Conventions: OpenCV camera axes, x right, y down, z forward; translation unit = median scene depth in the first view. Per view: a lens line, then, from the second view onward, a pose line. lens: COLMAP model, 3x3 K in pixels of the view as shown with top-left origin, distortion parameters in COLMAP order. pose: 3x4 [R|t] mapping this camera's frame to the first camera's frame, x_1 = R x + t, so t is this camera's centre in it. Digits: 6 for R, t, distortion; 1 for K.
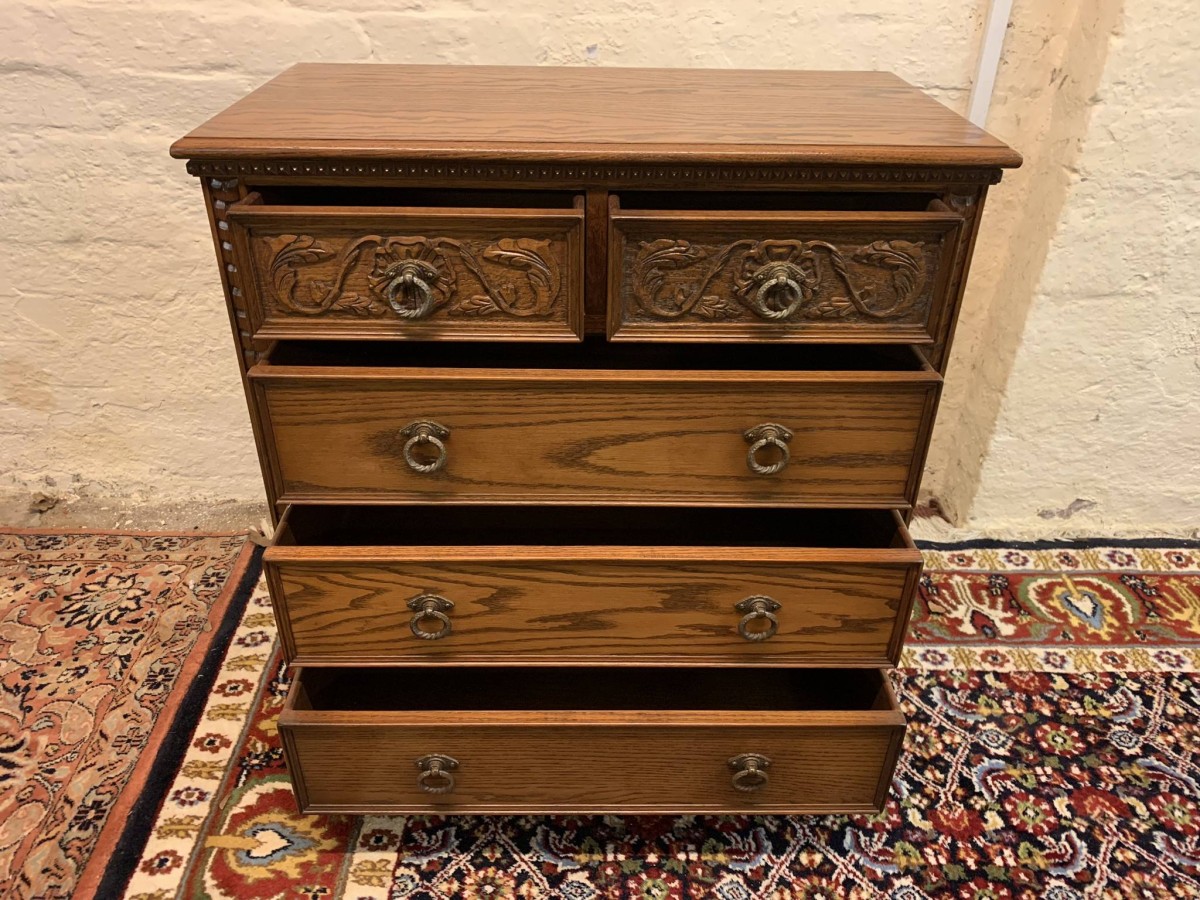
lens RADIAL K [[926.1, 0, 592.9], [0, 926.1, 443.0], [0, 0, 1]] dist [0.012286, -0.009062]
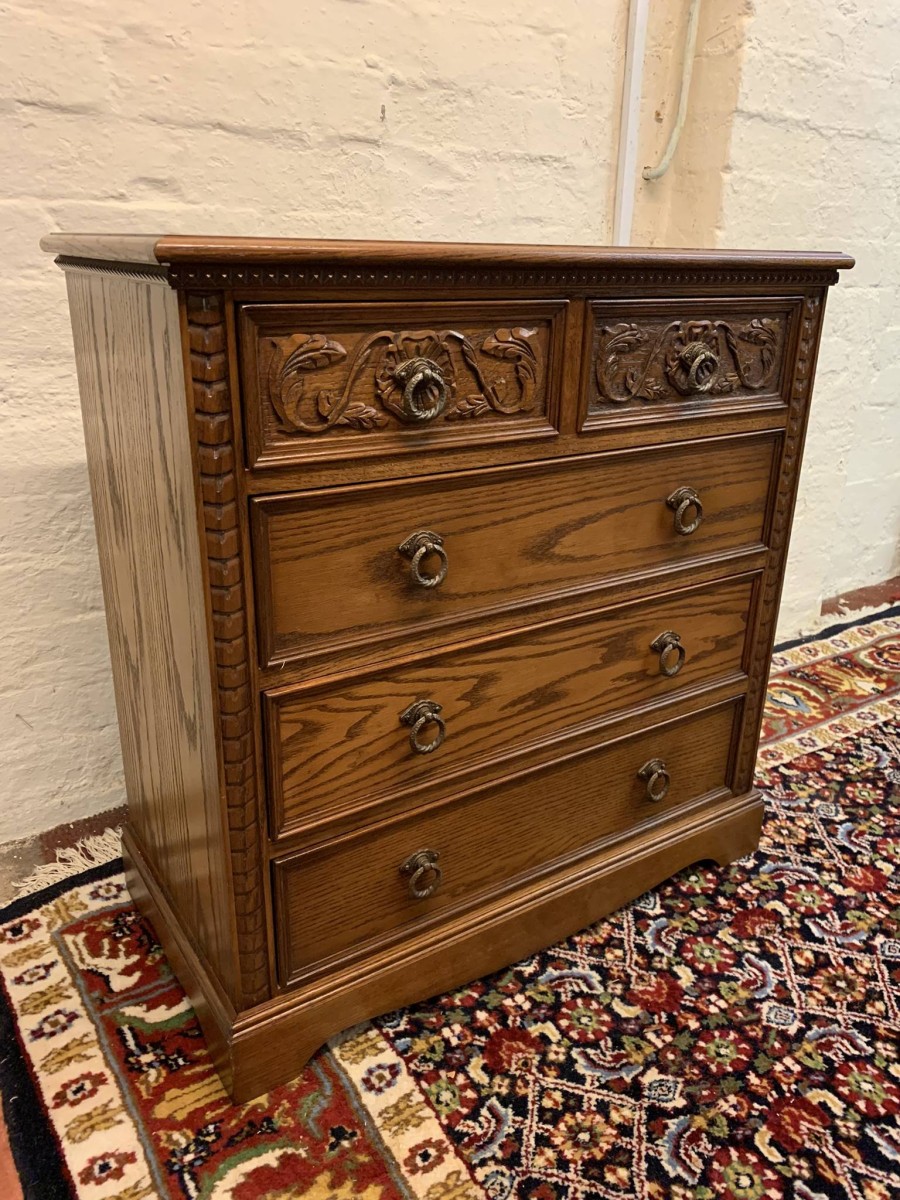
lens RADIAL K [[926.1, 0, 461.7], [0, 926.1, 591.5], [0, 0, 1]] dist [0.012286, -0.009062]
pose [[0.837487, -0.185474, 0.514018, -0.491014], [0.274741, 0.956021, -0.102672, 0.067012], [-0.472368, 0.227209, 0.851613, 0.219432]]
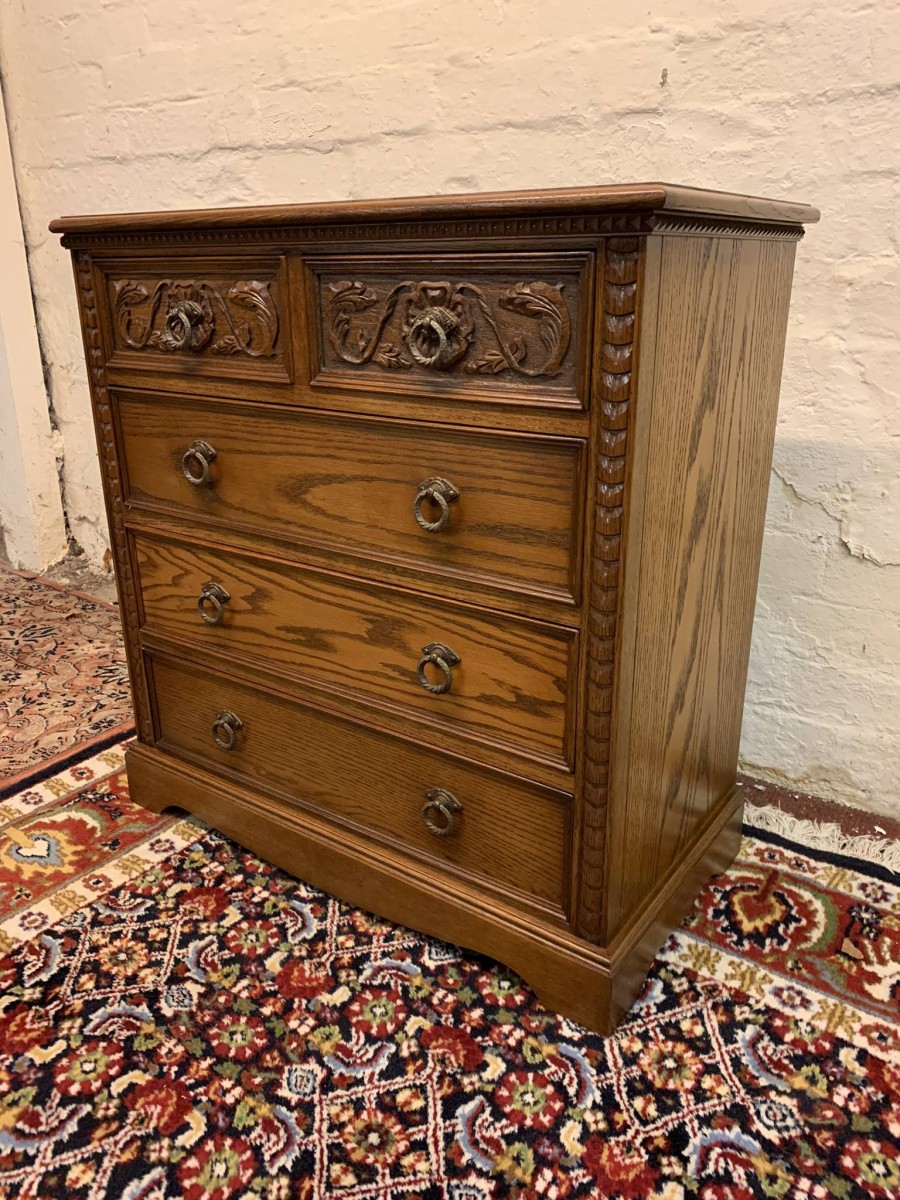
lens RADIAL K [[926.1, 0, 444.1], [0, 926.1, 592.1], [0, 0, 1]] dist [0.012286, -0.009062]
pose [[0.803800, 0.181308, -0.566598, 0.593370], [-0.292712, 0.949695, -0.111356, 0.112707], [0.517905, 0.255358, 0.816435, 0.251357]]
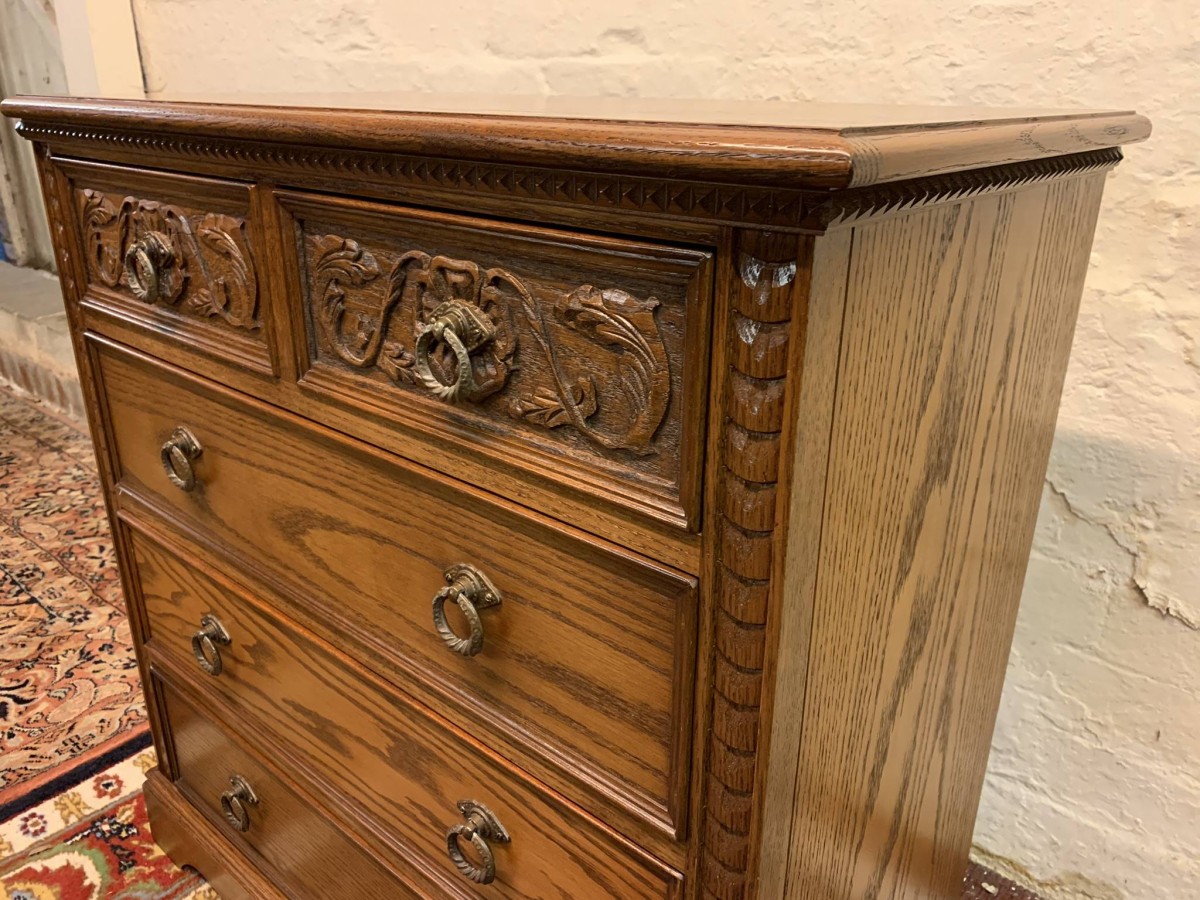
lens RADIAL K [[926.1, 0, 596.8], [0, 926.1, 441.3], [0, 0, 1]] dist [0.012286, -0.009062]
pose [[0.745474, 0.235533, -0.623533, 0.459791], [-0.345189, 0.936685, -0.058874, -0.110407], [0.570187, 0.259125, 0.779577, 0.505166]]
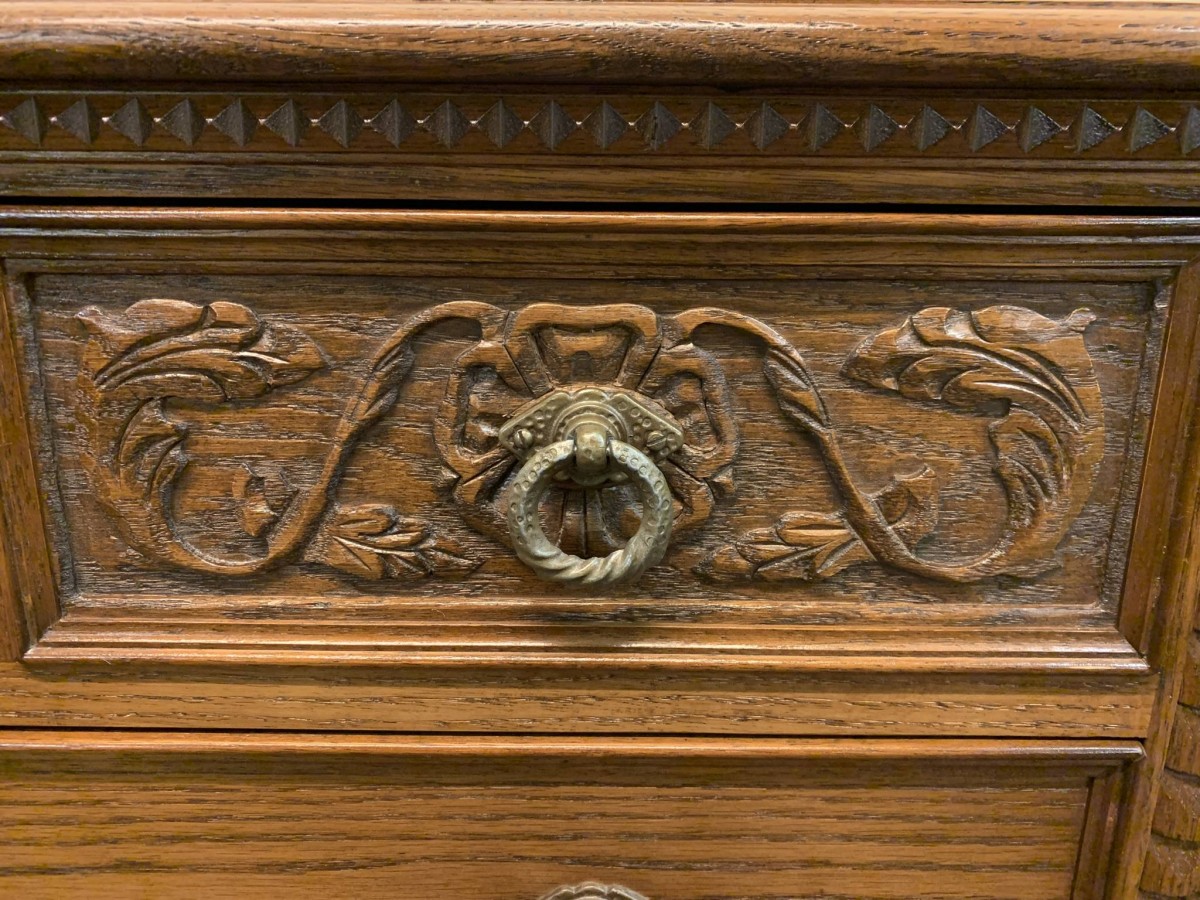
lens RADIAL K [[885.6, 0, 602.4], [0, 885.6, 409.3], [0, 0, 1]] dist [0.007487, -0.027320]
pose [[0.999902, -0.000332, -0.013965, 0.152833], [-0.003806, 0.955406, -0.295272, -0.108410], [0.013440, 0.295297, 0.955311, 0.585783]]
